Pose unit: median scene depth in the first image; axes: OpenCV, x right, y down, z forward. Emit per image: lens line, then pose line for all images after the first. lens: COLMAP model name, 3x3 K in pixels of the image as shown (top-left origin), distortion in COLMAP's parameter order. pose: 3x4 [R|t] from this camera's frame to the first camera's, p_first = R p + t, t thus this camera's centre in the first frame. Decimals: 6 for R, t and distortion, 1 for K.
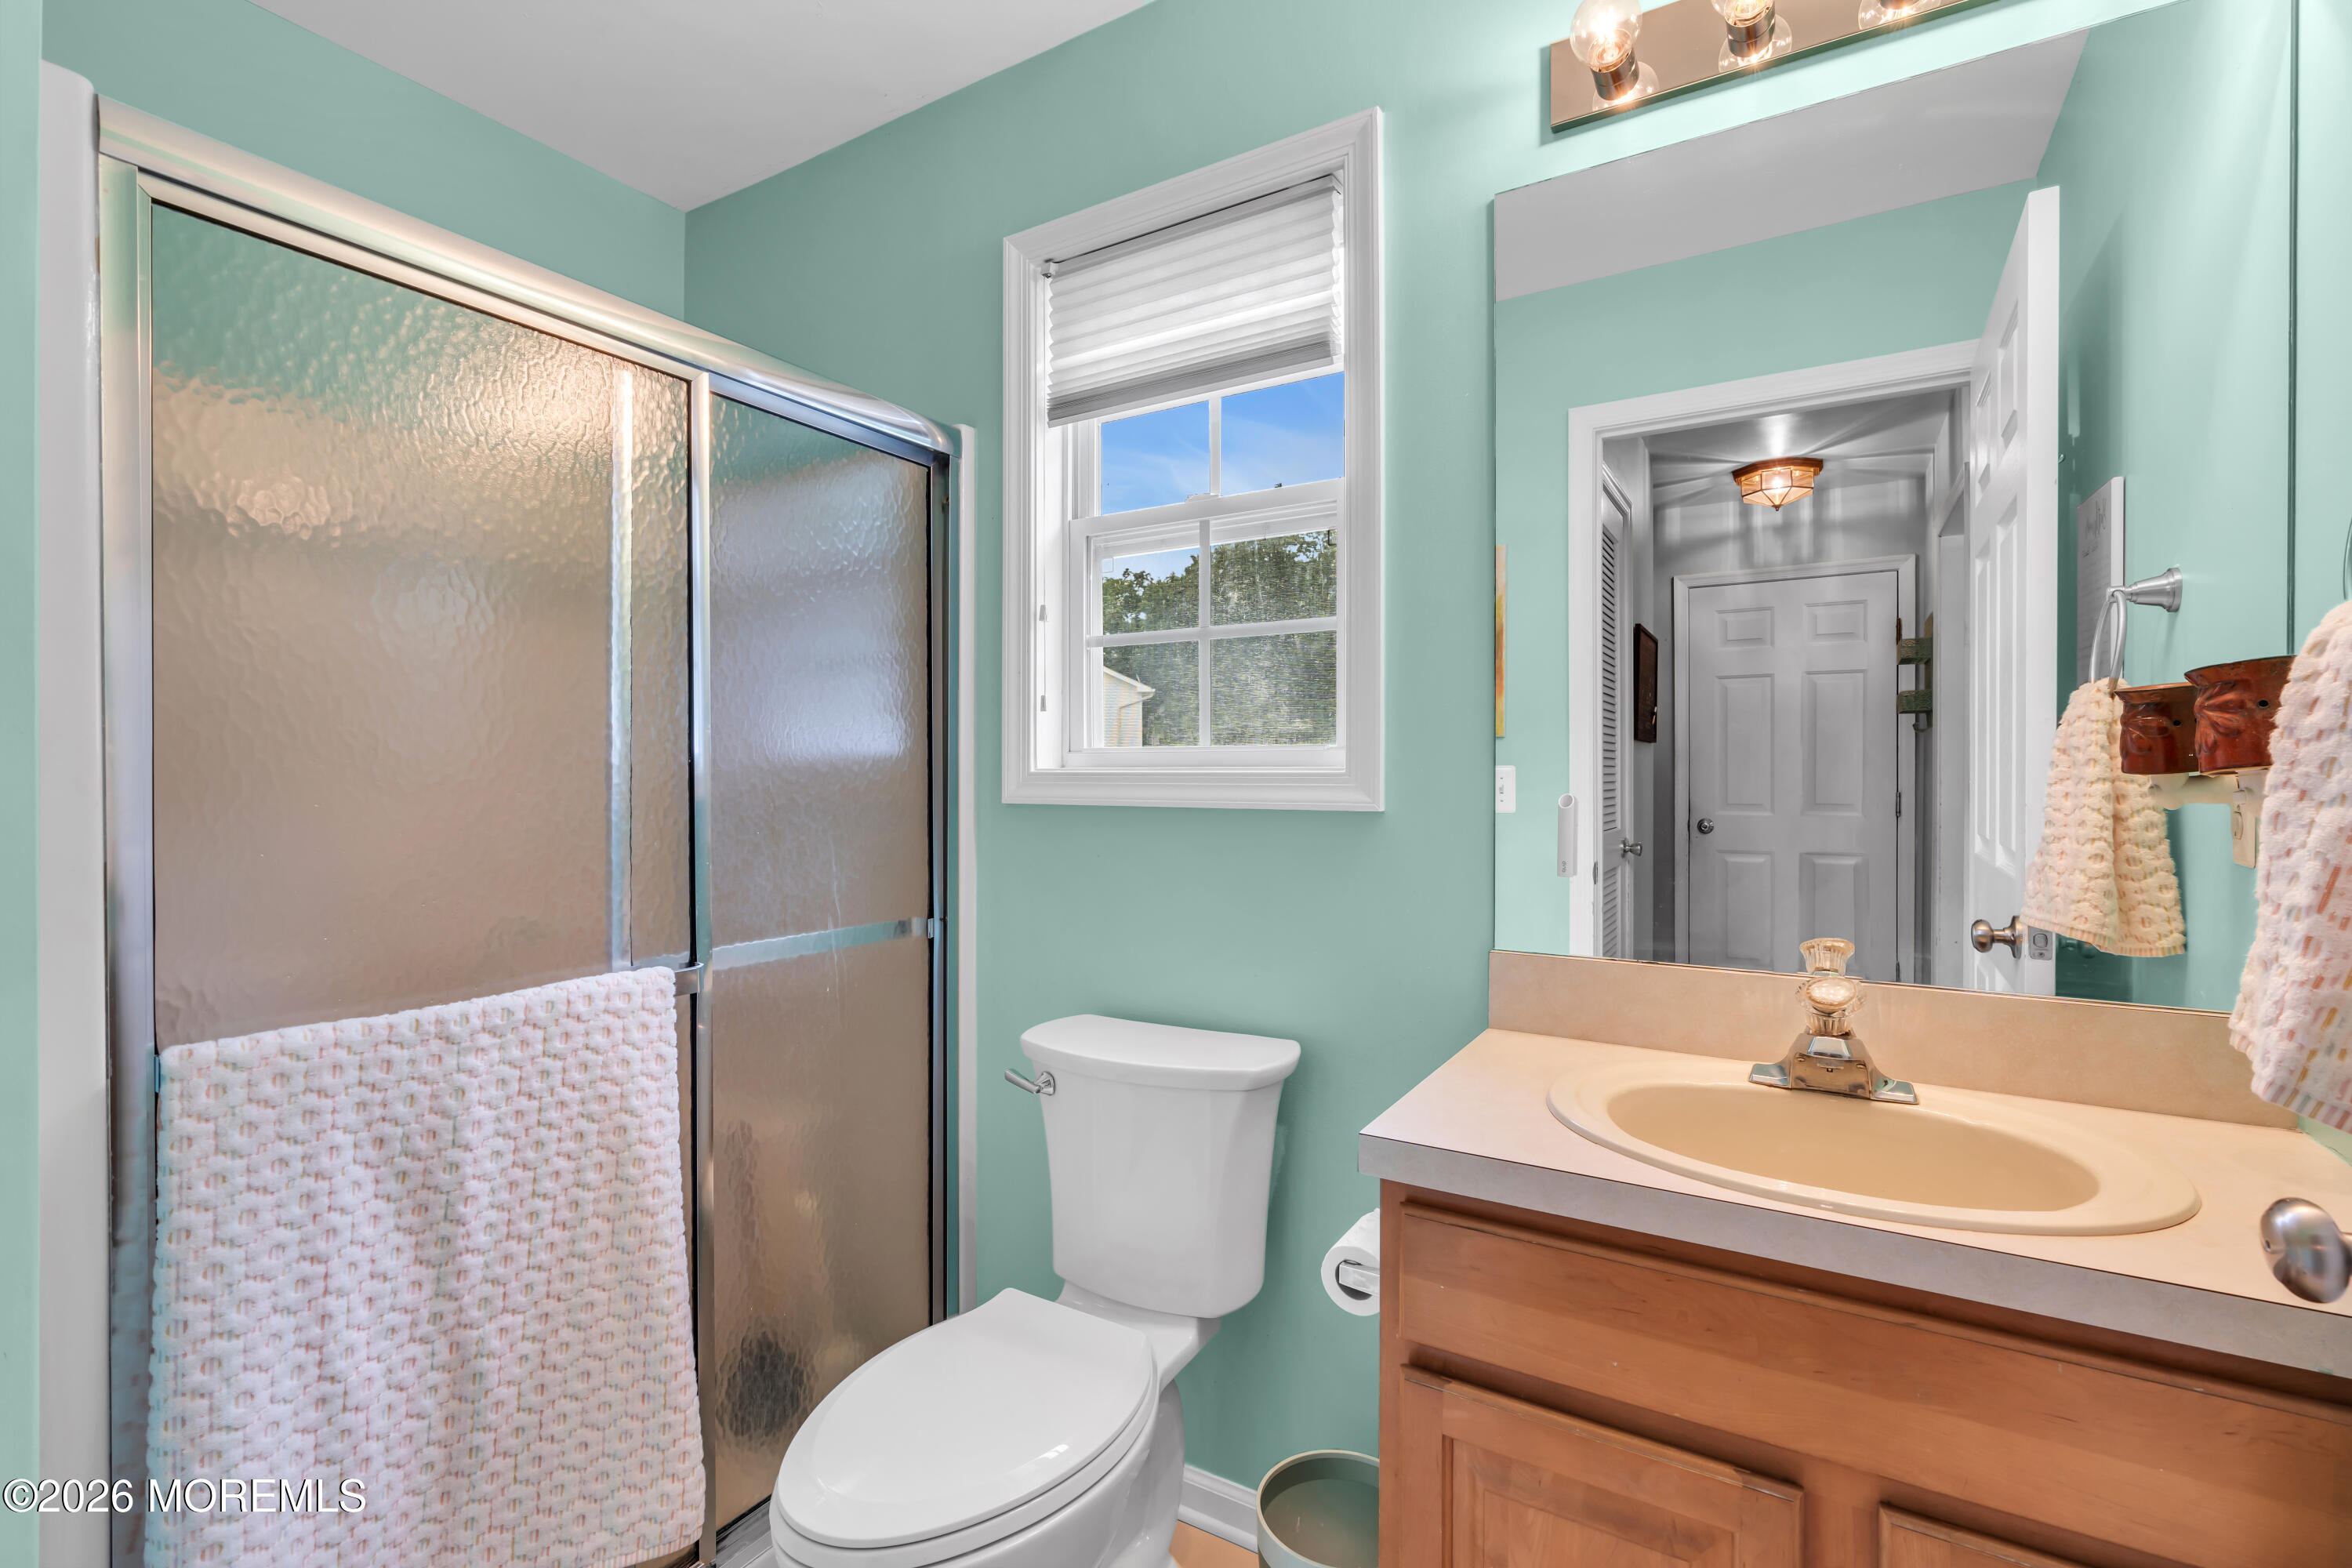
lens RADIAL K [[1050.9, 0, 1181.0], [0, 1050.9, 785.1], [0, 0, 1]] dist [-0.010087, 0.000669]
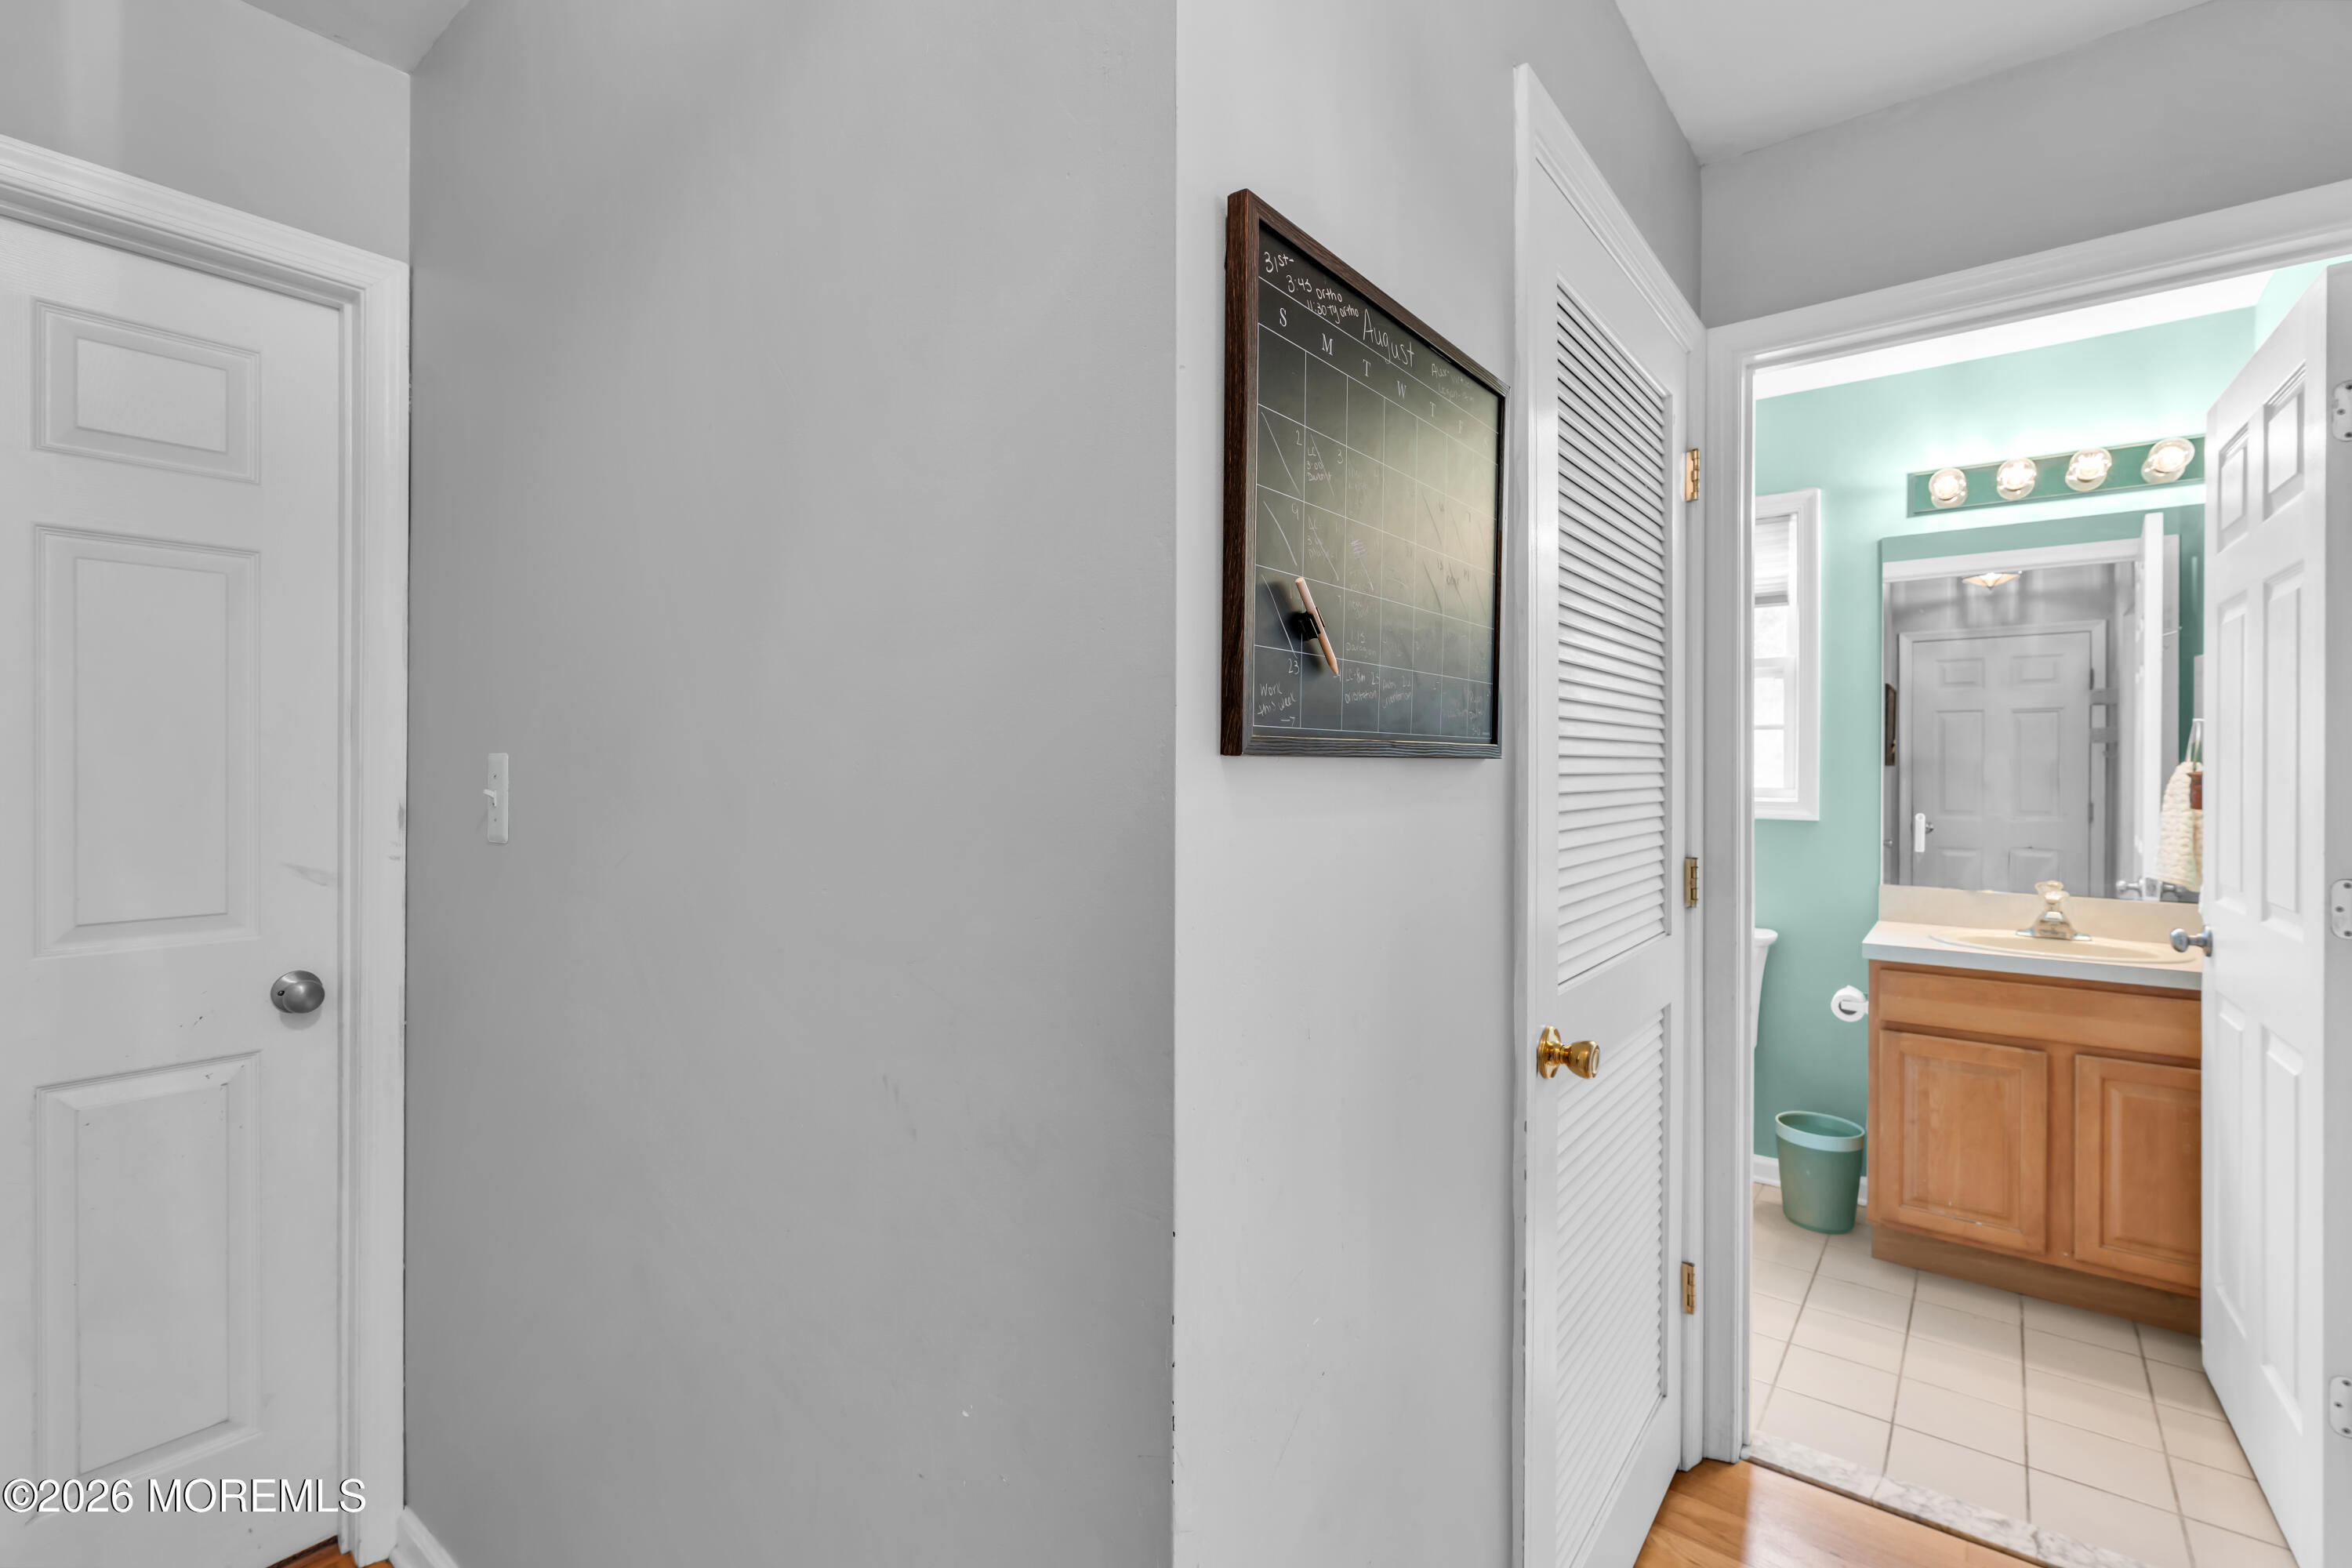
lens RADIAL K [[1050.9, 0, 1169.6], [0, 1050.9, 770.2], [0, 0, 1]] dist [-0.010087, 0.000669]
pose [[0.992055, 0.005590, -0.125683, -0.809464], [-0.006546, 0.999953, -0.007197, -0.050131], [0.125636, 0.007962, 0.992044, -1.211921]]
